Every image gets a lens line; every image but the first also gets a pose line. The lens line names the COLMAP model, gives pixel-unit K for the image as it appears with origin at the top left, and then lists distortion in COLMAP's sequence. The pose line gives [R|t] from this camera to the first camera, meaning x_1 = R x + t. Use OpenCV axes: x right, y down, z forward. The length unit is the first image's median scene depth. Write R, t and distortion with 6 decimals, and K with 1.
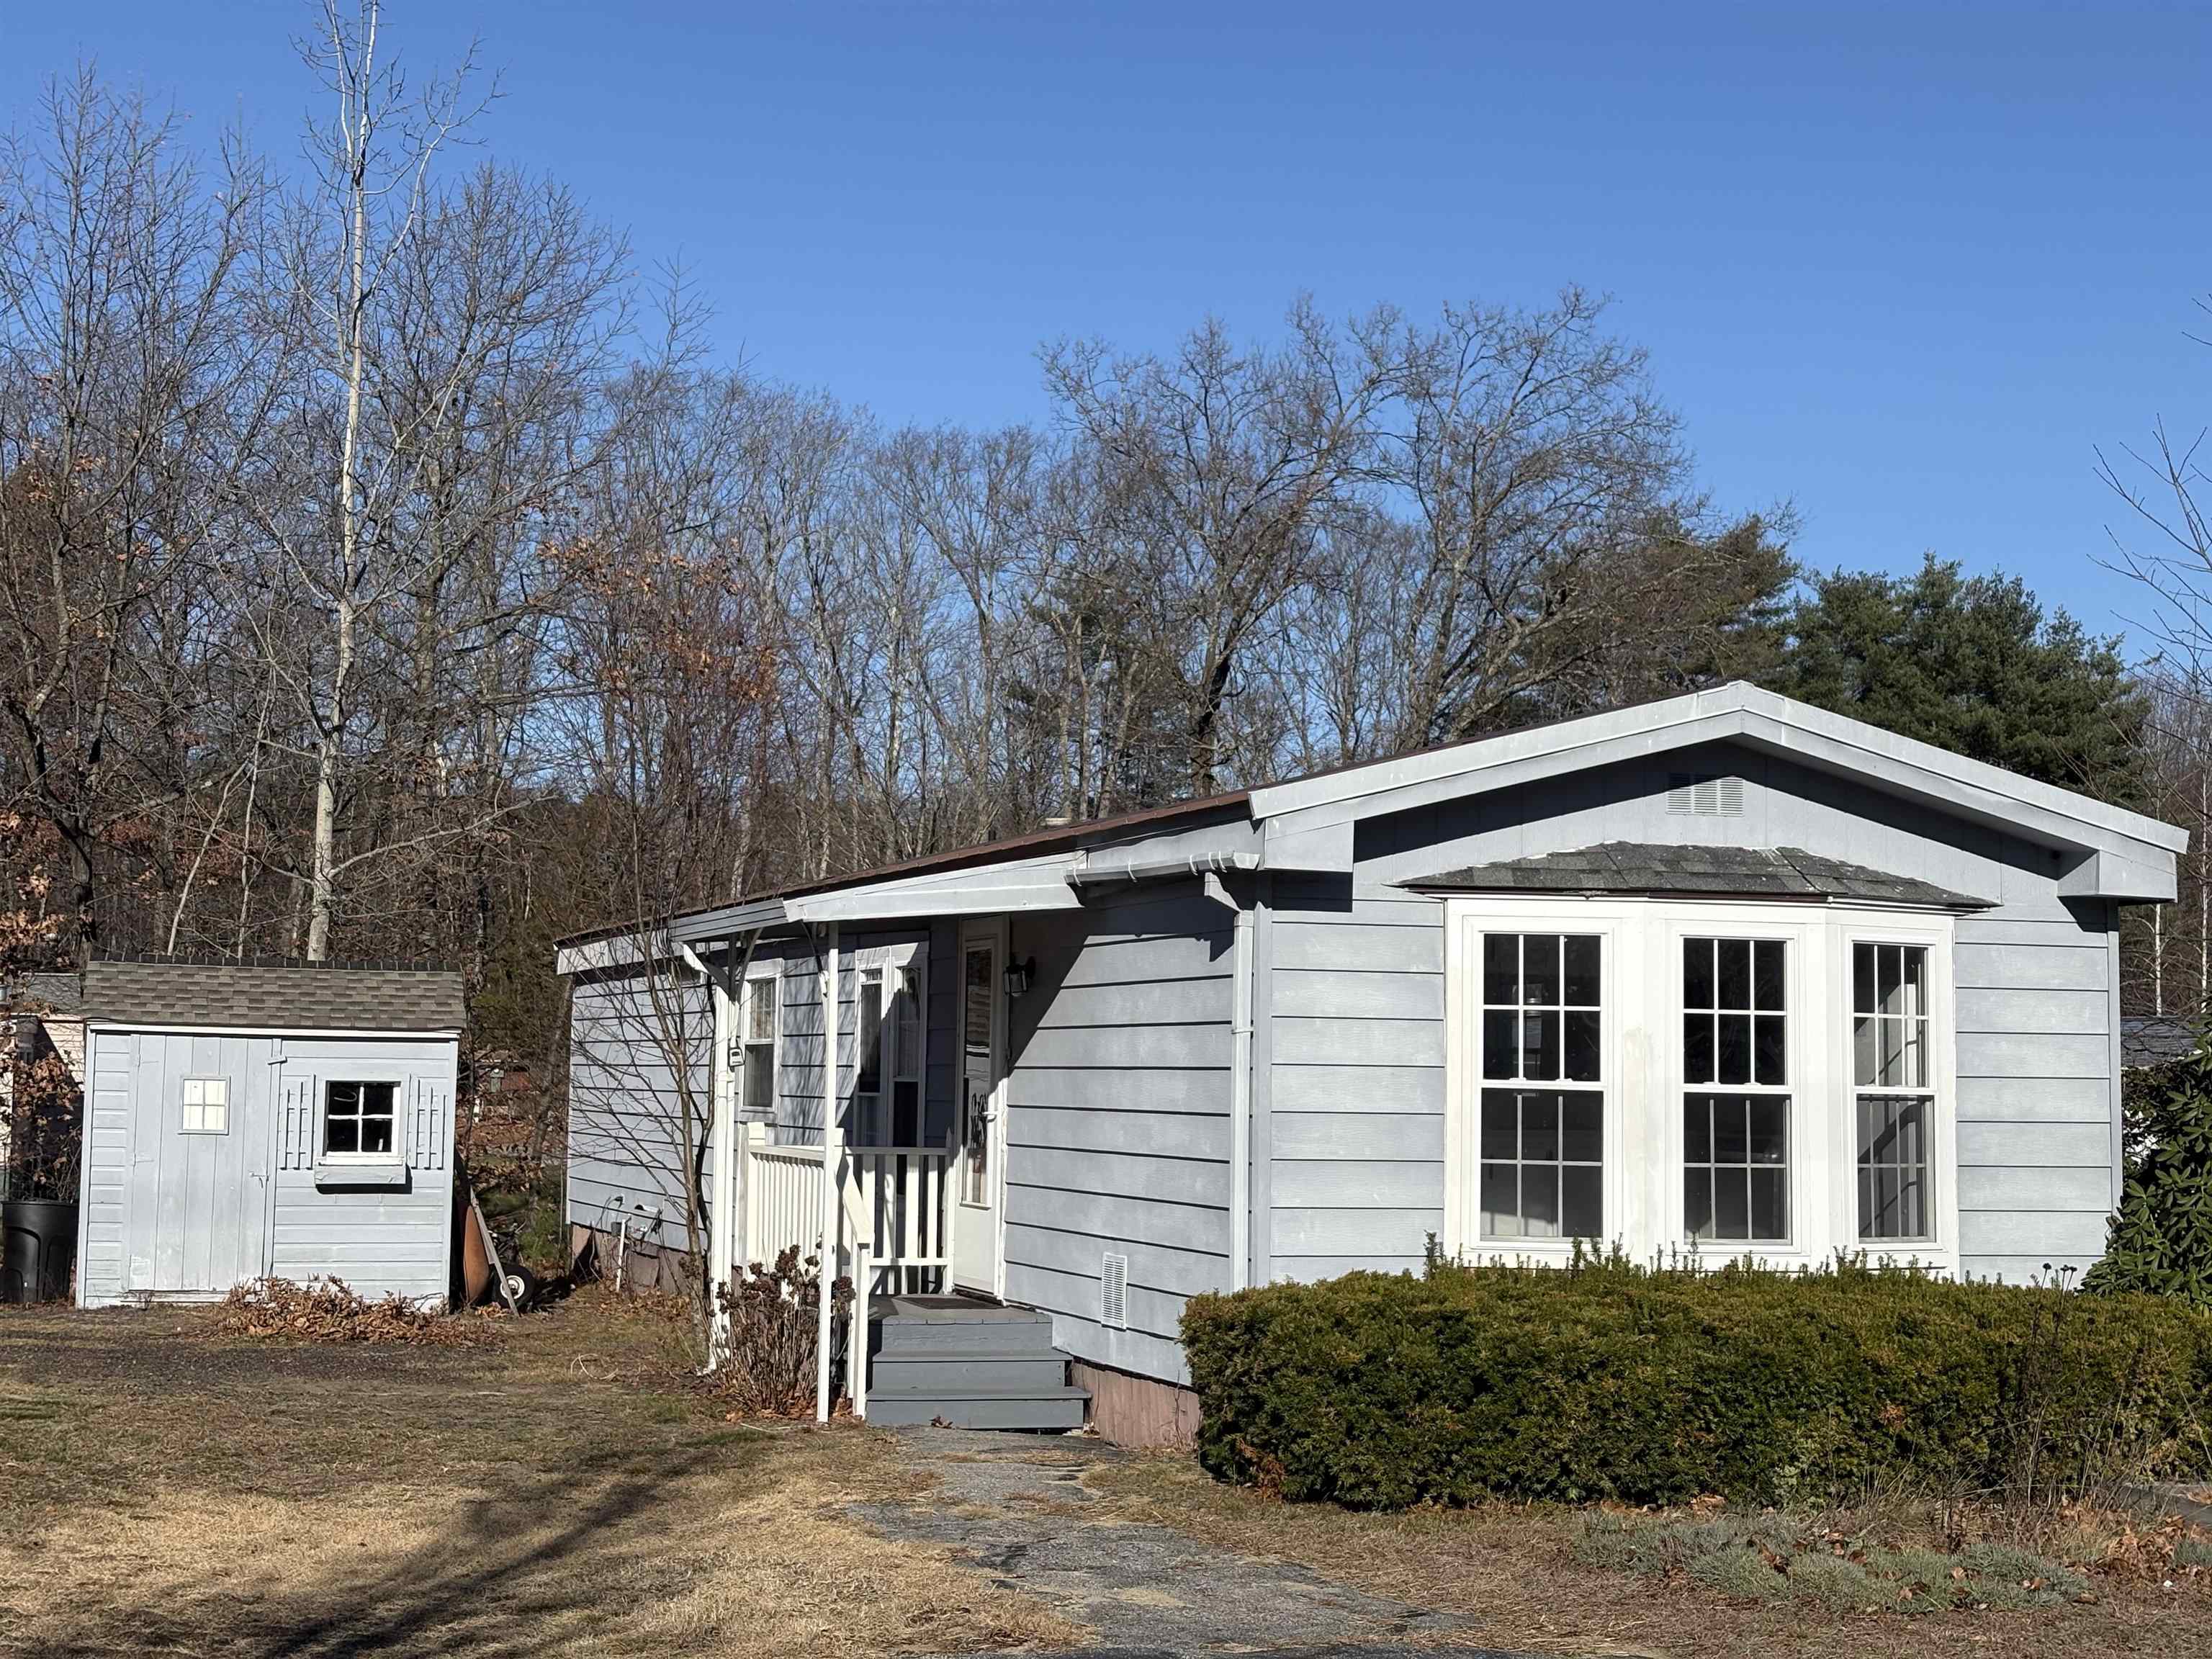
lens RADIAL K [[3313.9, 0, 1095.9], [0, 3313.9, 855.4], [0, 0, 1]] dist [0.141659, 0.000000]
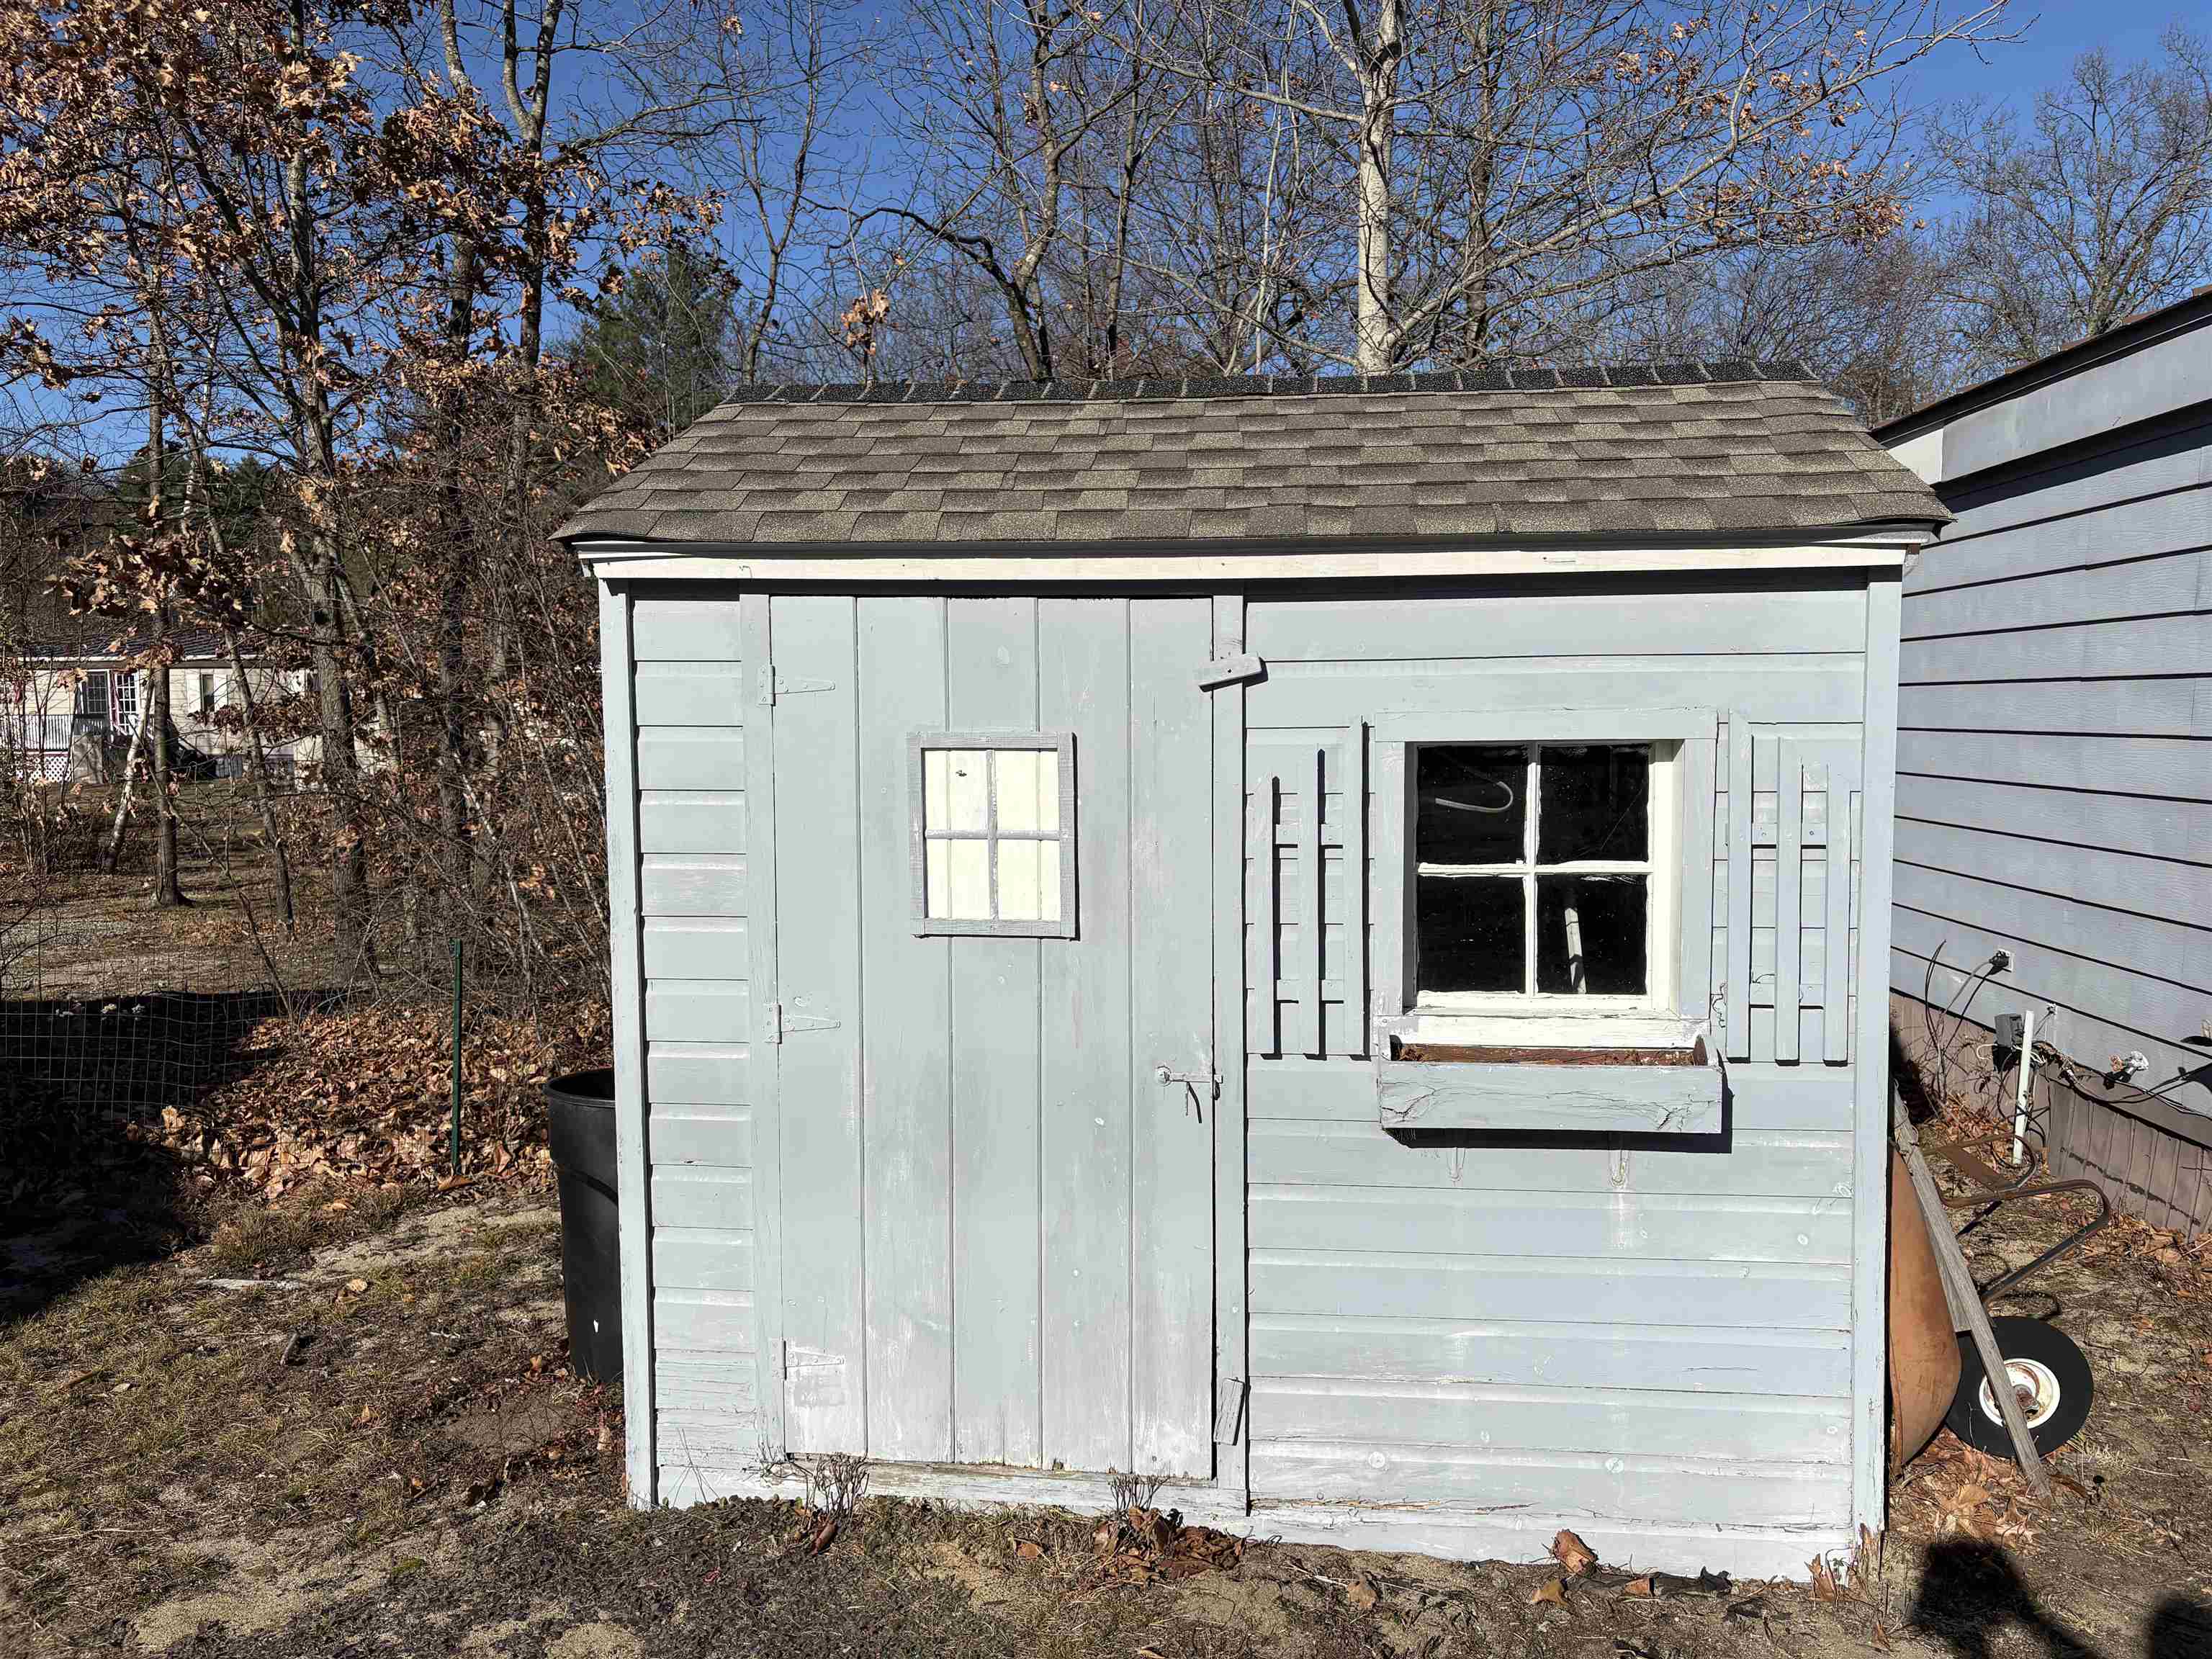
lens RADIAL K [[1663.3, 0, 1084.0], [0, 1663.3, 813.8], [0, 0, 1]] dist [0.048678, -0.049580]
pose [[0.920547, -0.001530, -0.390628, -0.283781], [0.052616, 0.991365, 0.120111, 0.078115], [0.387071, -0.131121, 0.912679, 1.217882]]
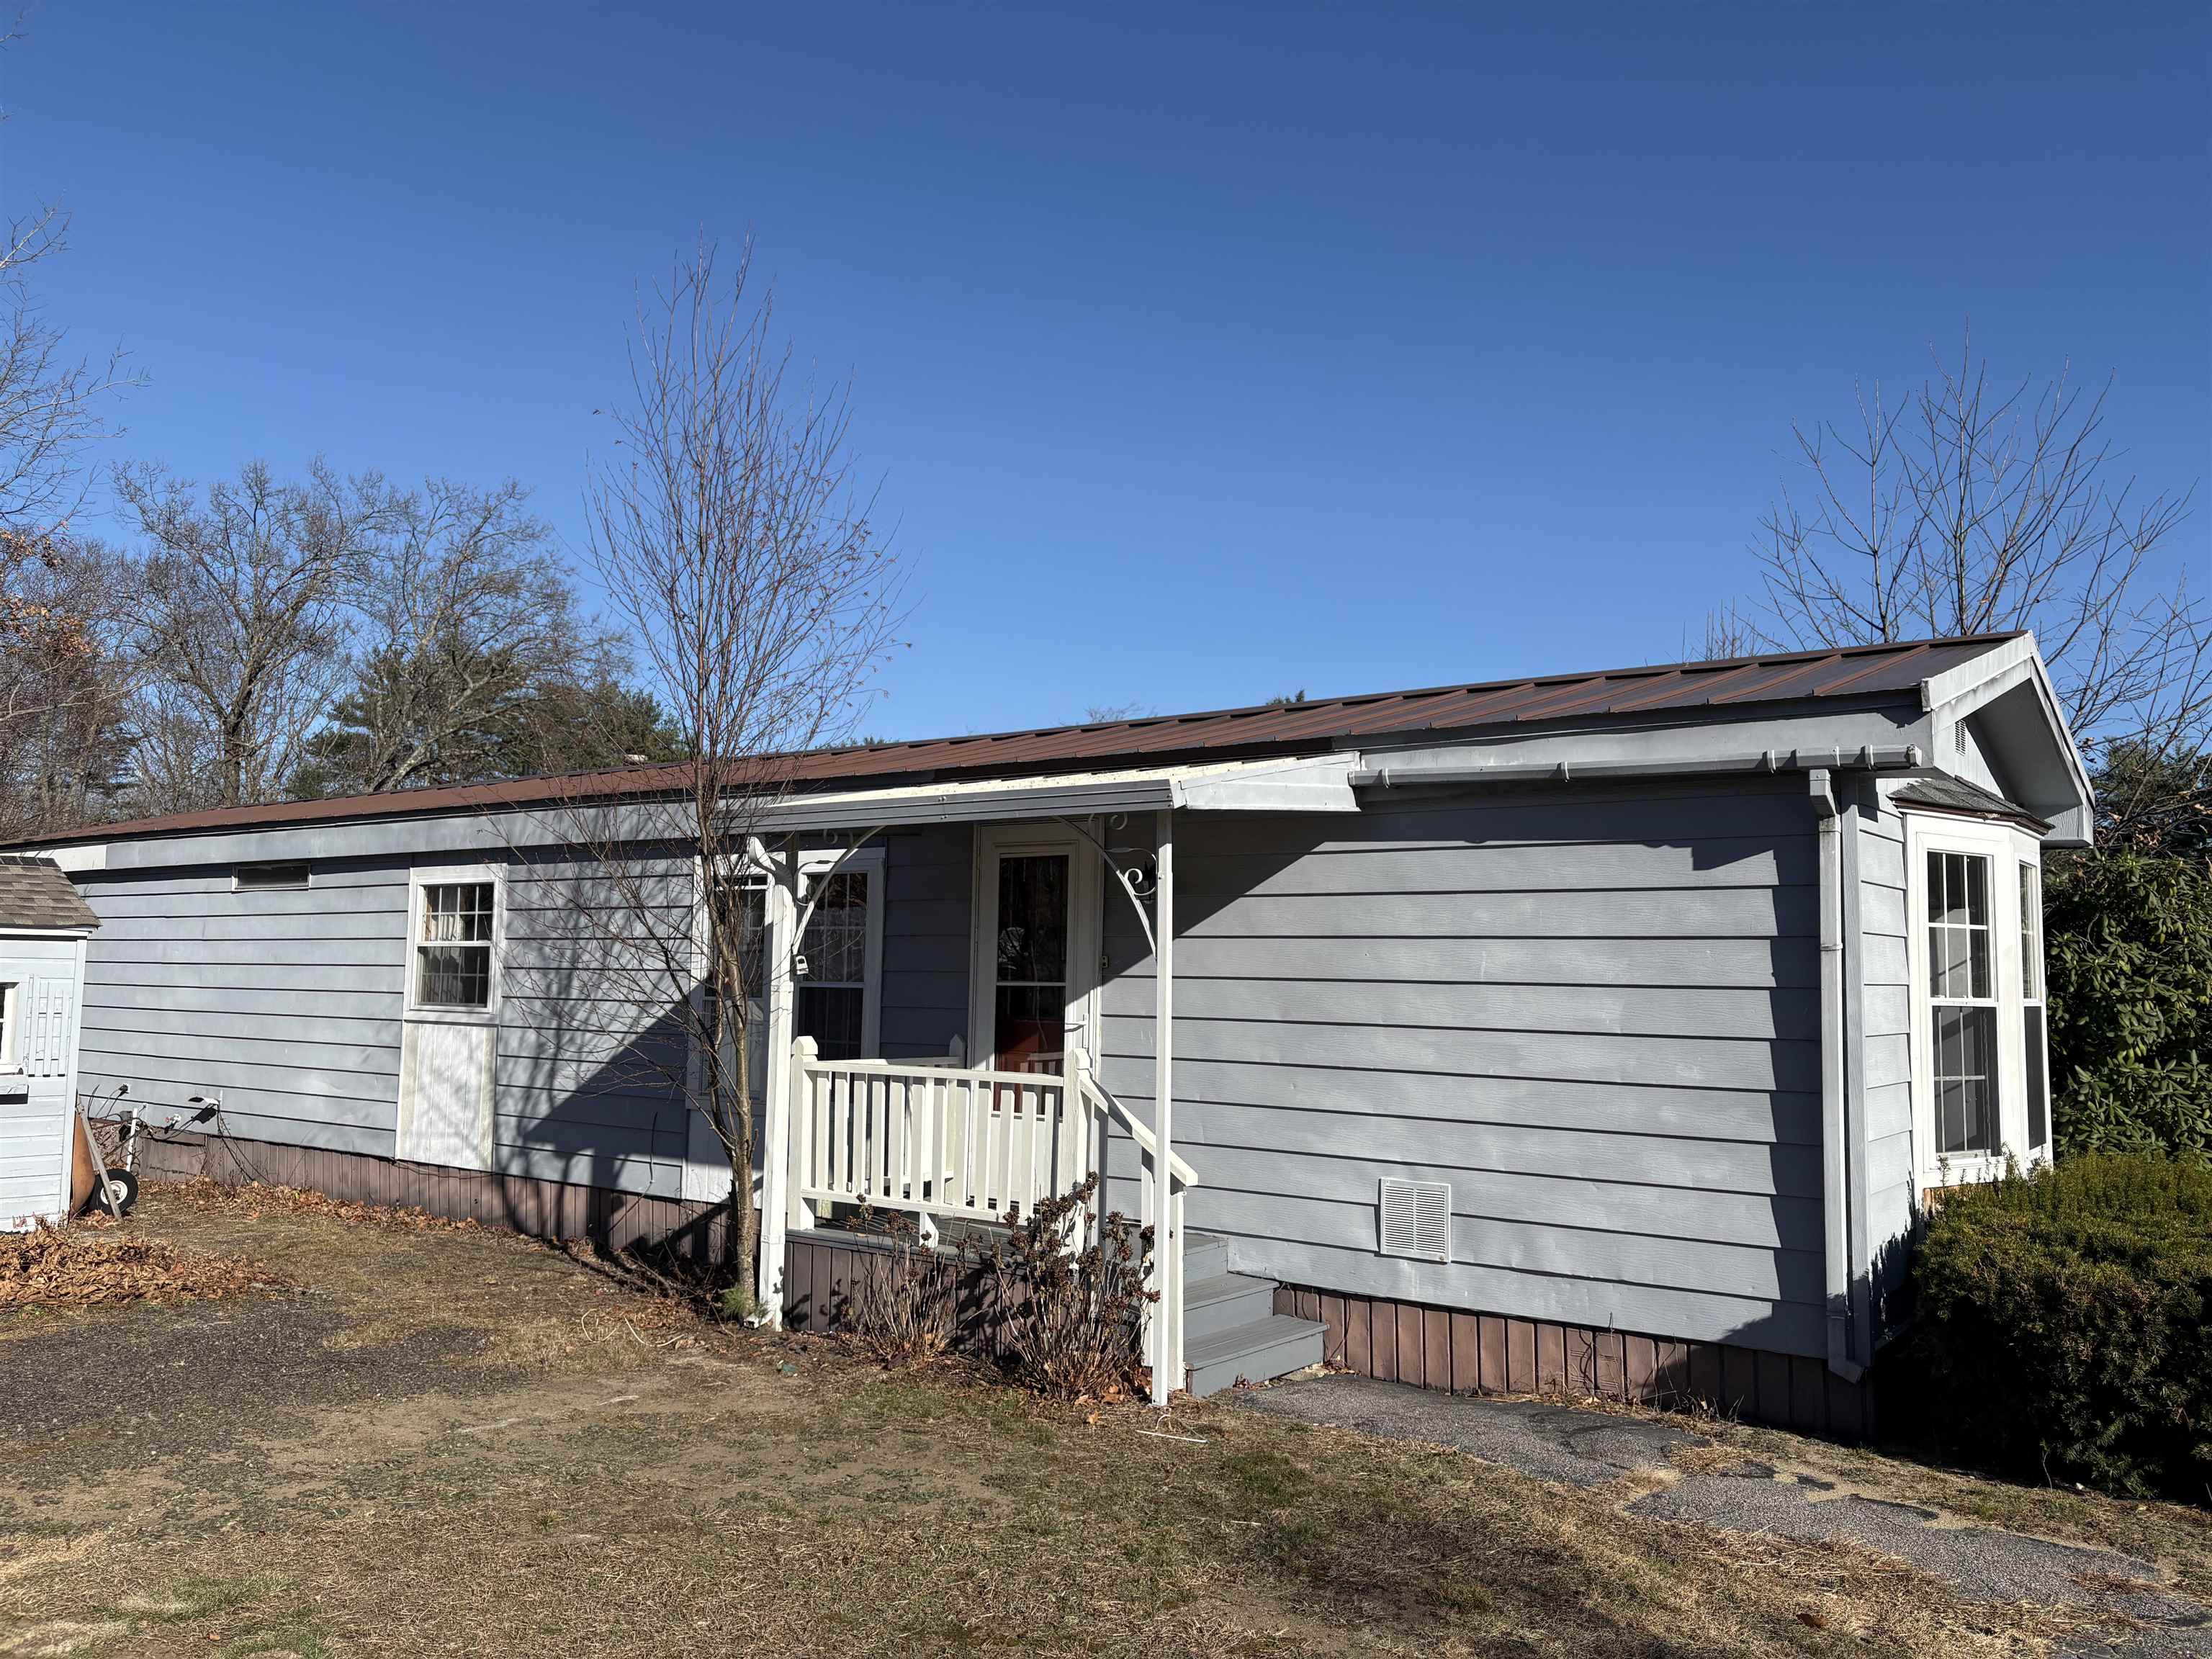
lens RADIAL K [[1663.3, 0, 1142.3], [0, 1663.3, 849.4], [0, 0, 1]] dist [0.048678, -0.049580]
pose [[0.815280, 0.039829, 0.577695, -0.319214], [-0.041113, 0.999095, -0.010861, 0.033457], [-0.577605, -0.014896, 0.816180, 0.630231]]
